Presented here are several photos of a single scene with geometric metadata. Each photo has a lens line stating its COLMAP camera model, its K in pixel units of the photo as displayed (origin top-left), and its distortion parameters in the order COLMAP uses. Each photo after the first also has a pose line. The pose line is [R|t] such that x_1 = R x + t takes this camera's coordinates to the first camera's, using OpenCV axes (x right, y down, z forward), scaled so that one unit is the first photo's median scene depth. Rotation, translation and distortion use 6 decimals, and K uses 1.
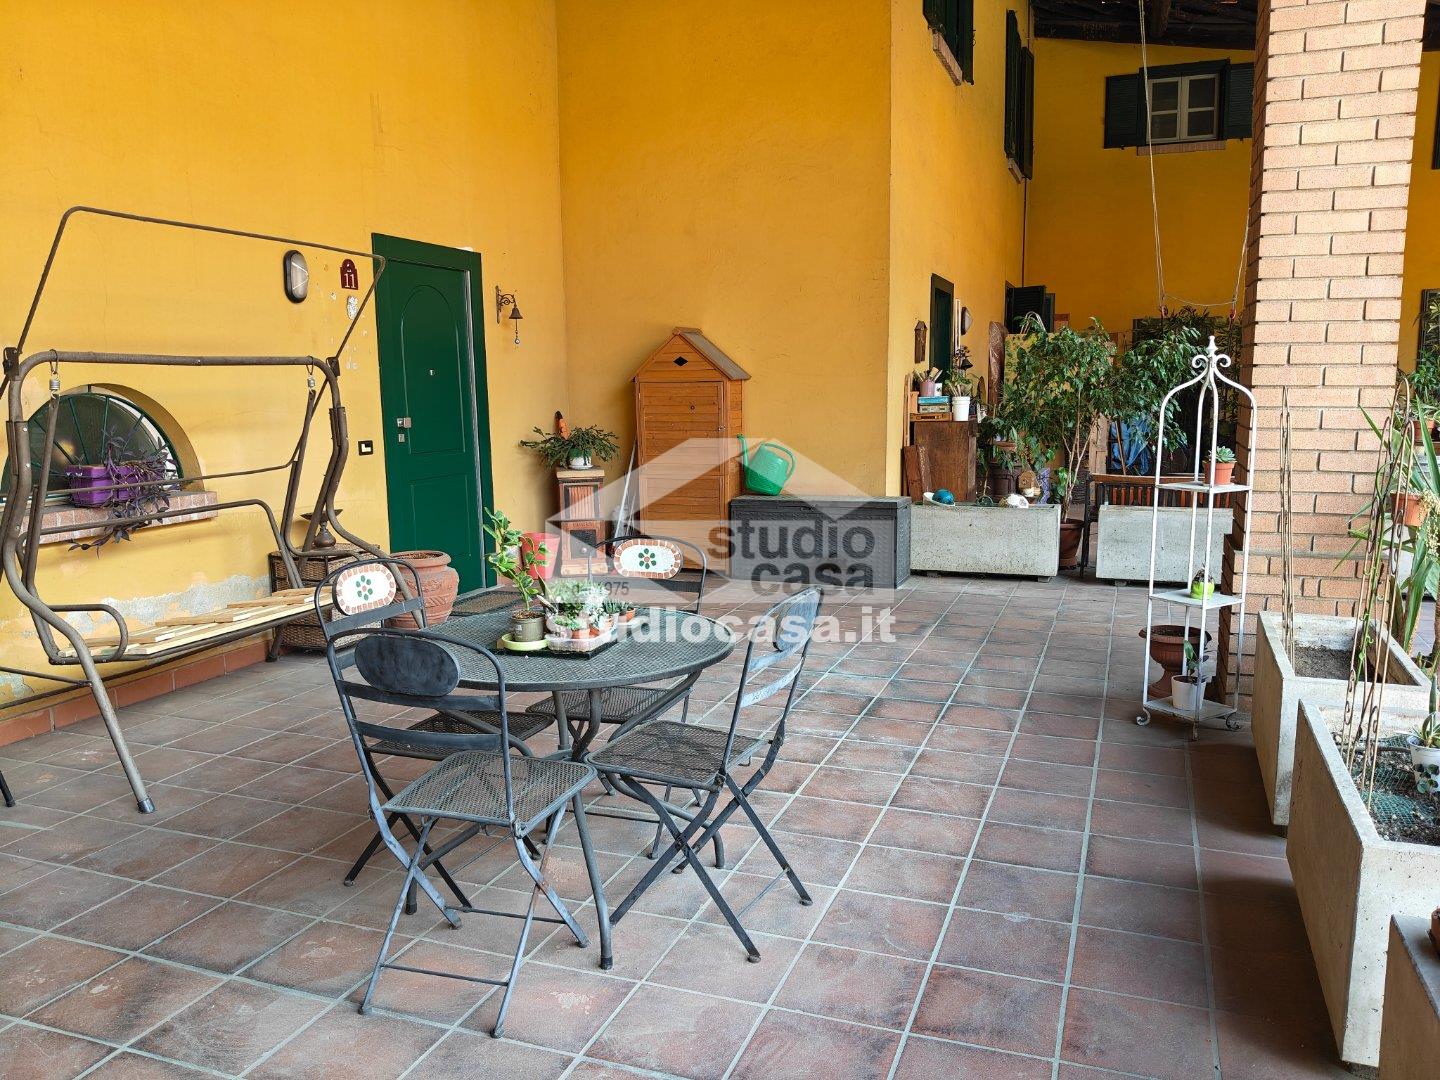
lens RADIAL K [[1105.9, 0, 721.9], [0, 1105.9, 548.1], [0, 0, 1]] dist [0.009622, -0.050373]
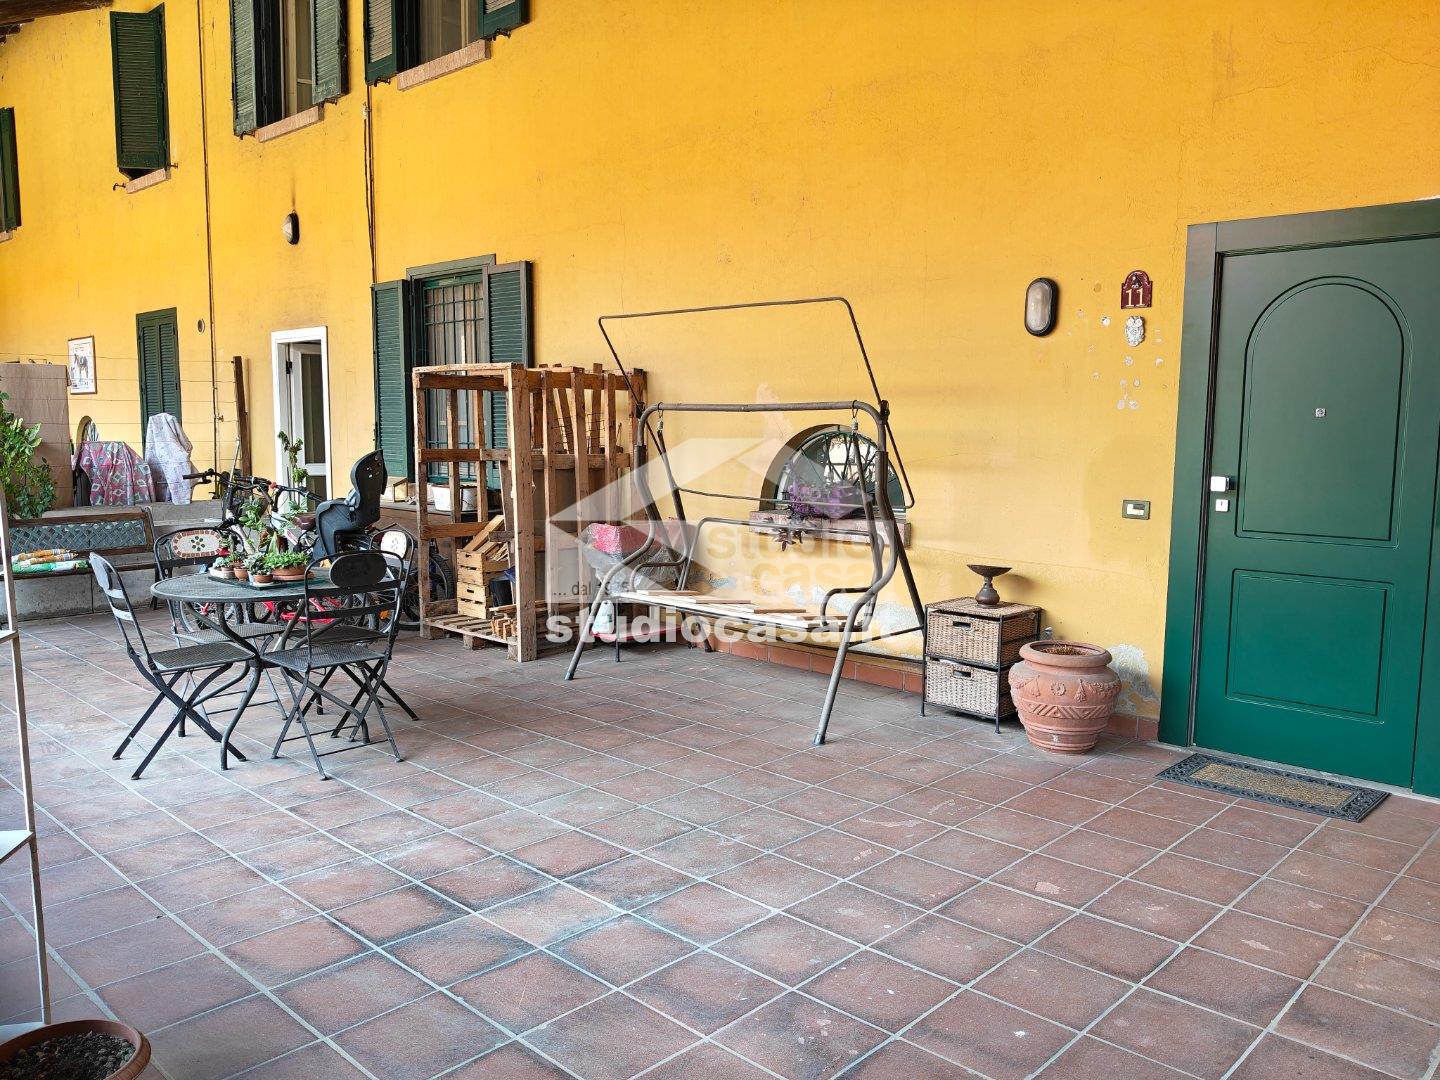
lens RADIAL K [[1105.9, 0, 717.6], [0, 1105.9, 544.5], [0, 0, 1]] dist [0.009622, -0.050373]
pose [[-0.385469, 0.121776, -0.914650, 0.725475], [-0.137696, 0.972562, 0.187516, -0.245870], [0.912389, 0.198225, -0.358124, 1.449896]]
